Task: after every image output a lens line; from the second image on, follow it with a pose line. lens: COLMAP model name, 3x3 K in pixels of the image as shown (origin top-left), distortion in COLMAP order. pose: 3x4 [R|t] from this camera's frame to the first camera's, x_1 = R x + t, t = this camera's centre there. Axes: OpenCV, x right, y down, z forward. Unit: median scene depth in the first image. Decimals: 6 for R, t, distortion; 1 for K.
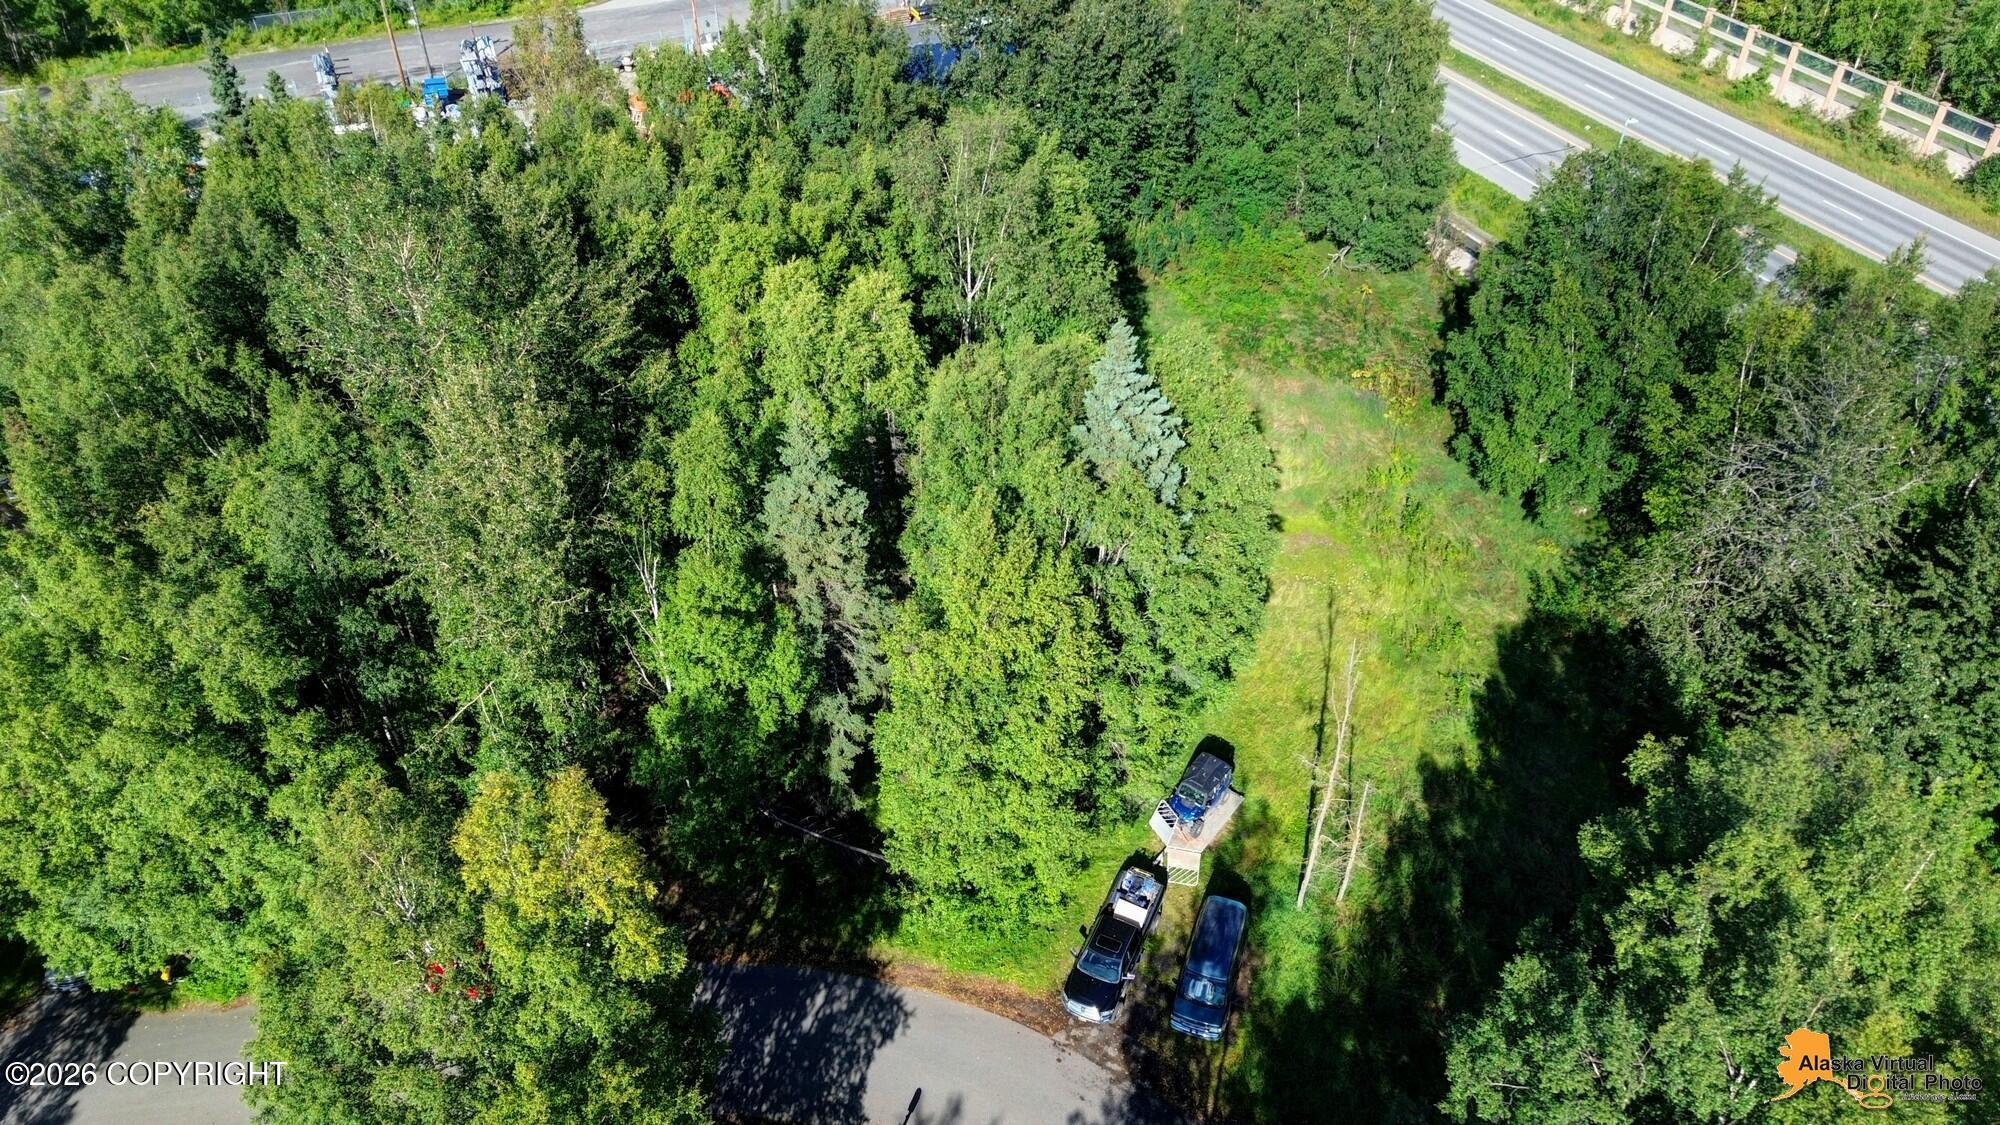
lens RADIAL K [[1426.0, 0, 1000.0], [0, 1426.0, 562.5], [0, 0, 1]] dist [0.046750, -0.039942]
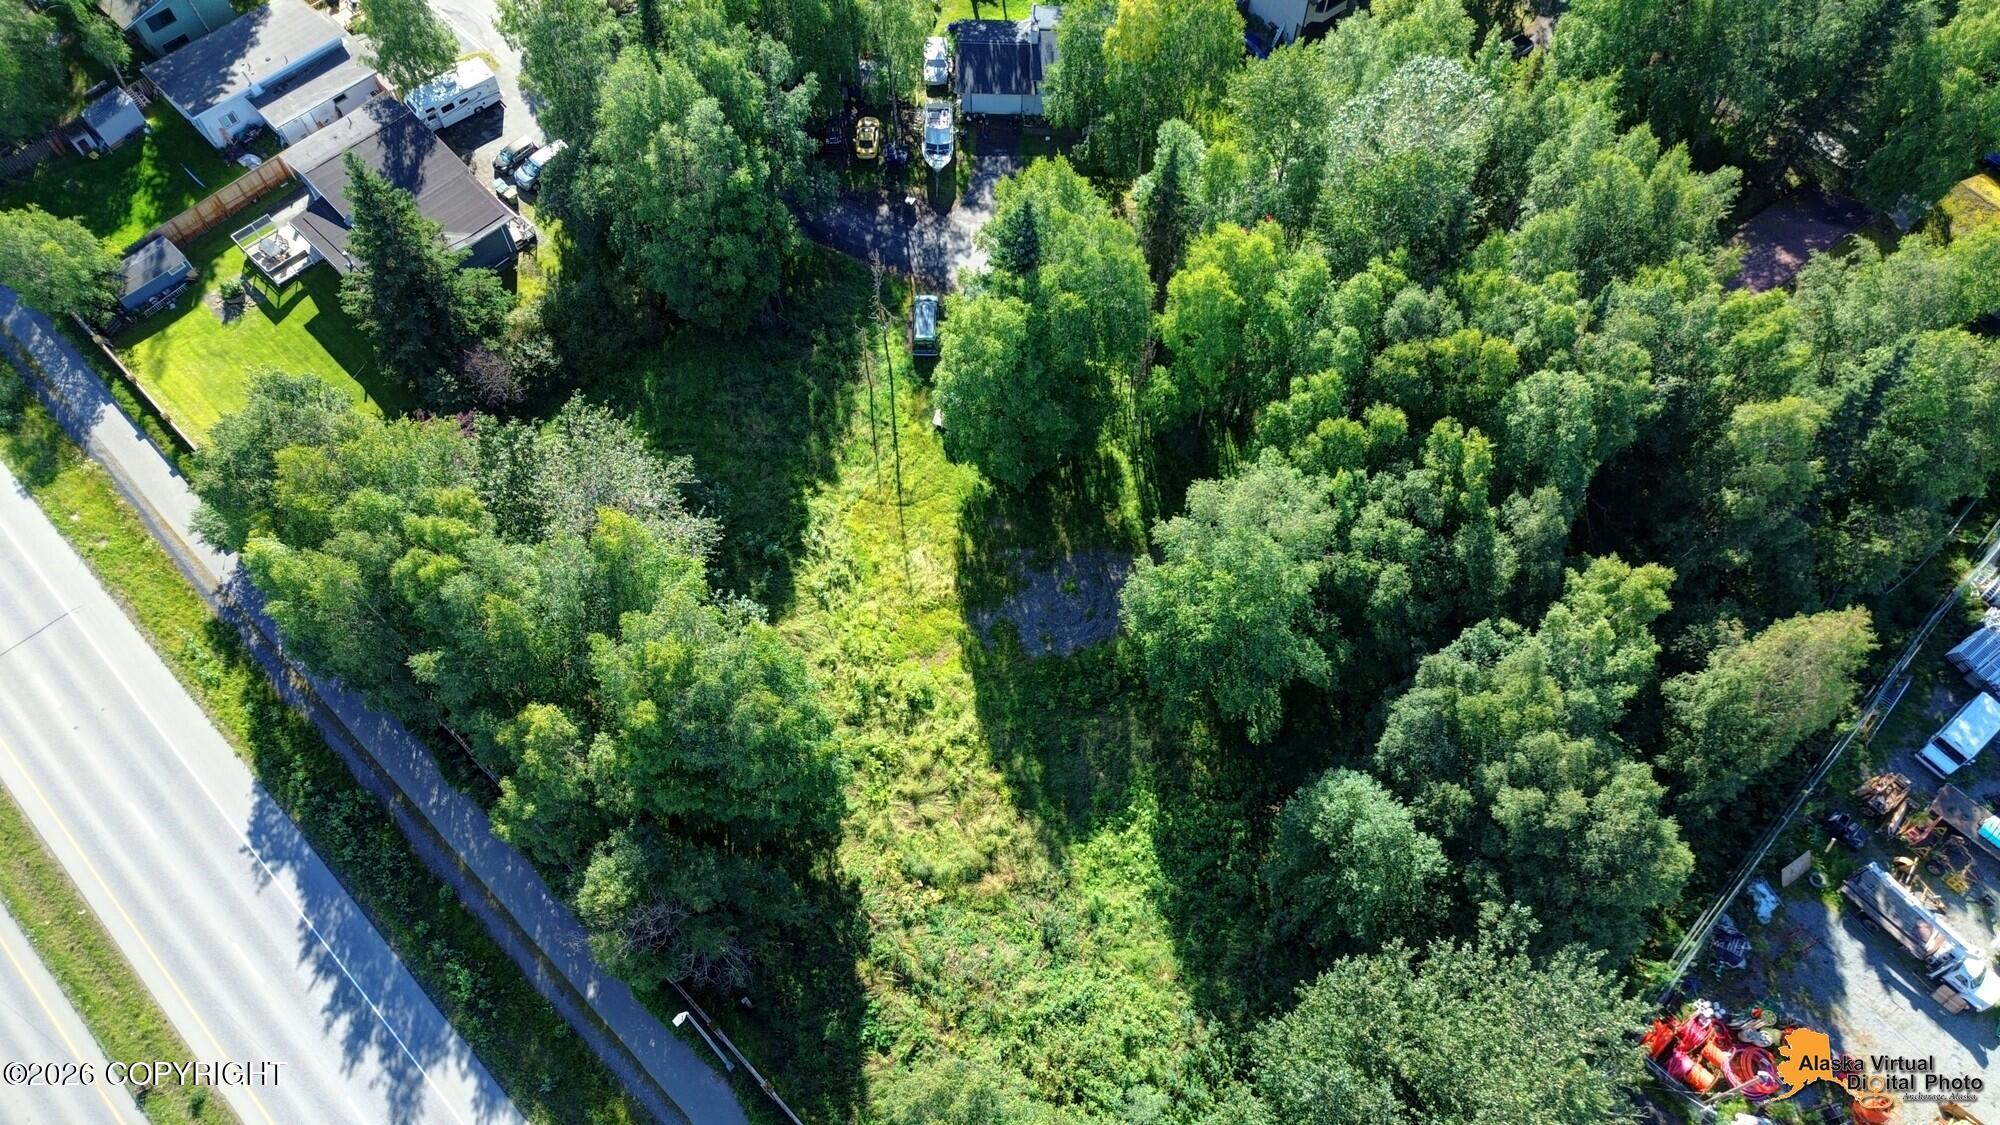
lens RADIAL K [[1429.1, 0, 1000.0], [0, 1429.1, 562.5], [0, 0, 1]] dist [0.069780, -0.055019]
pose [[-0.937742, 0.301326, -0.172749, 0.431273], [-0.217509, -0.121694, 0.968442, -1.499168], [0.270794, 0.945724, 0.179659, 0.844727]]
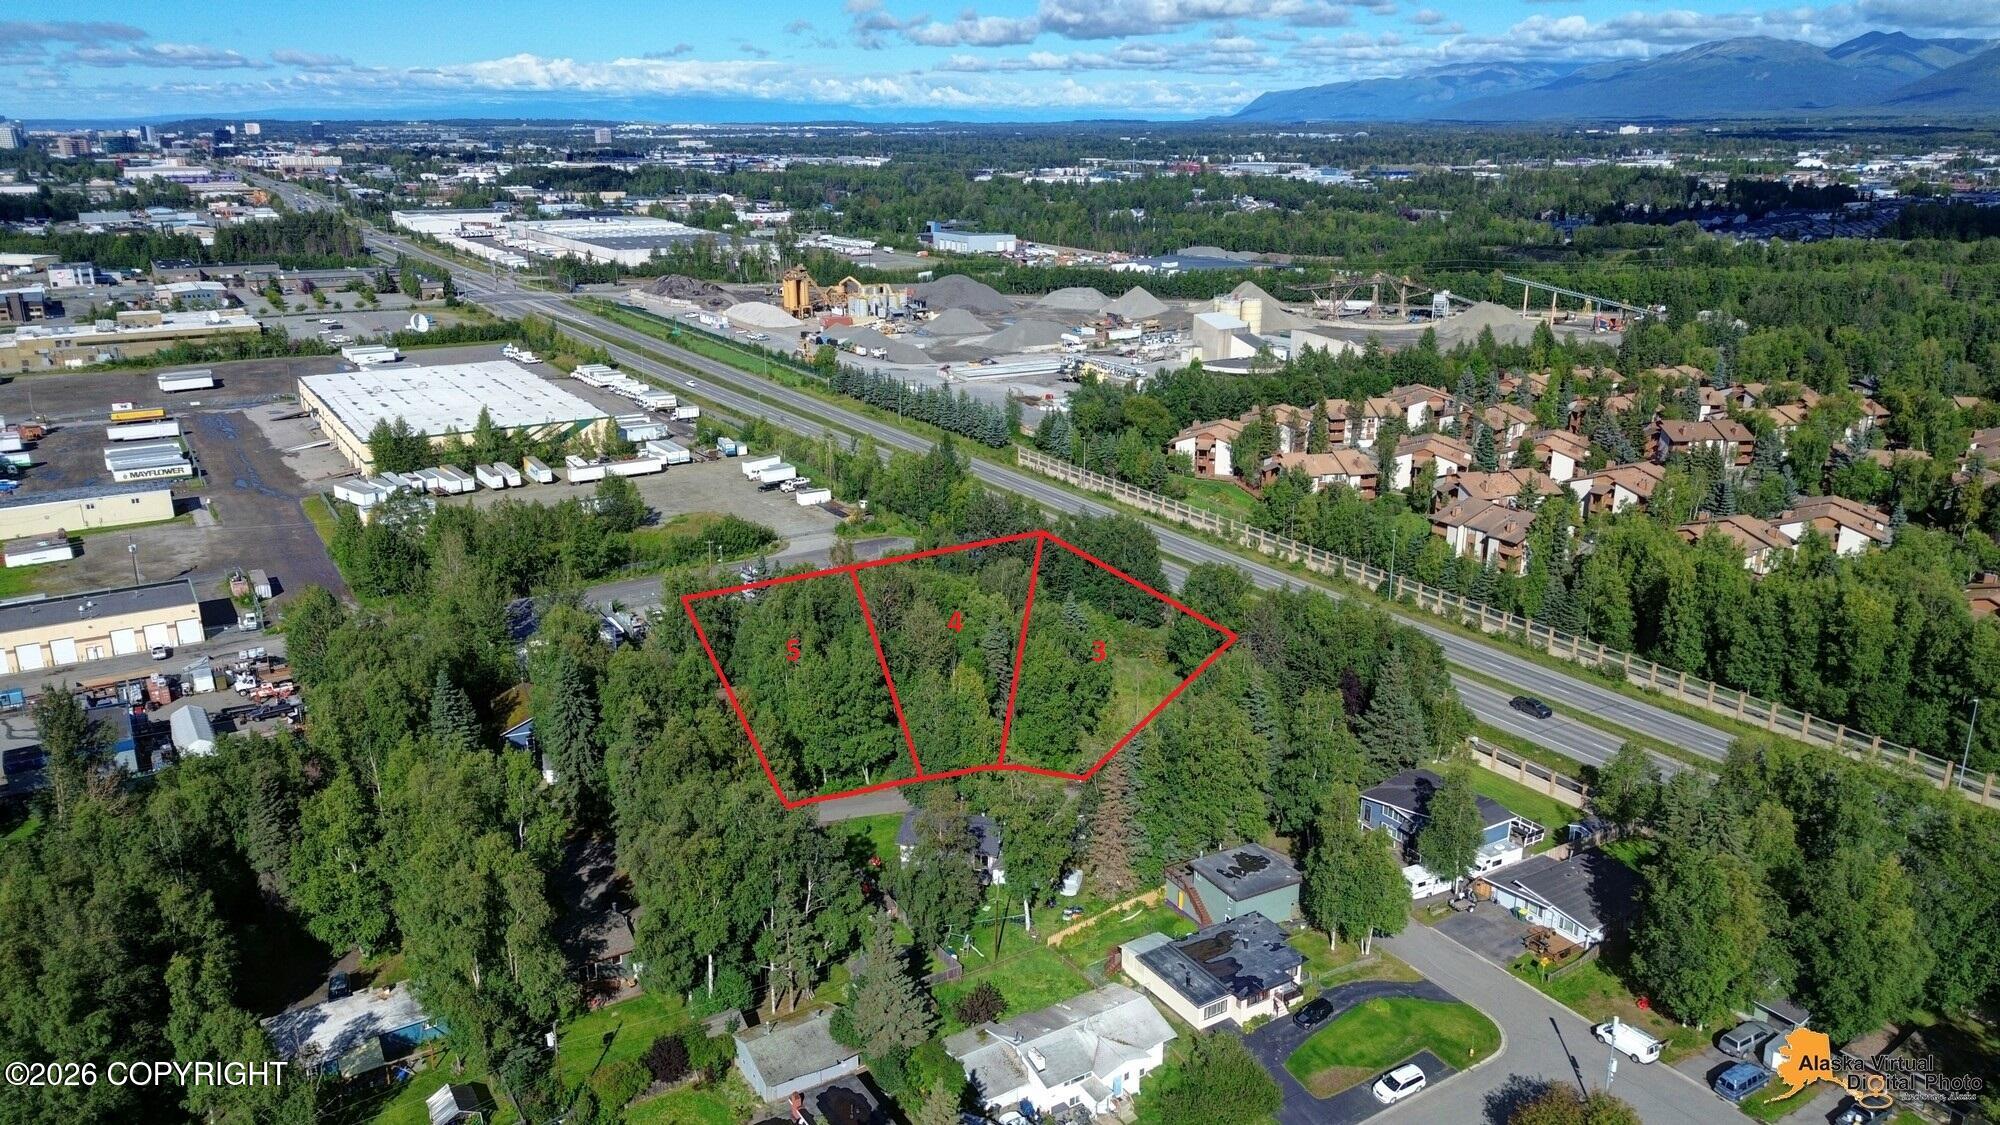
lens RADIAL K [[1426.0, 0, 1000.0], [0, 1426.0, 562.5], [0, 0, 1]] dist [0.046750, -0.039942]
pose [[0.991476, -0.041949, 0.123351, -0.456970], [0.086024, 0.921819, -0.377955, 0.945623], [-0.097852, 0.385345, 0.917570, -2.033356]]
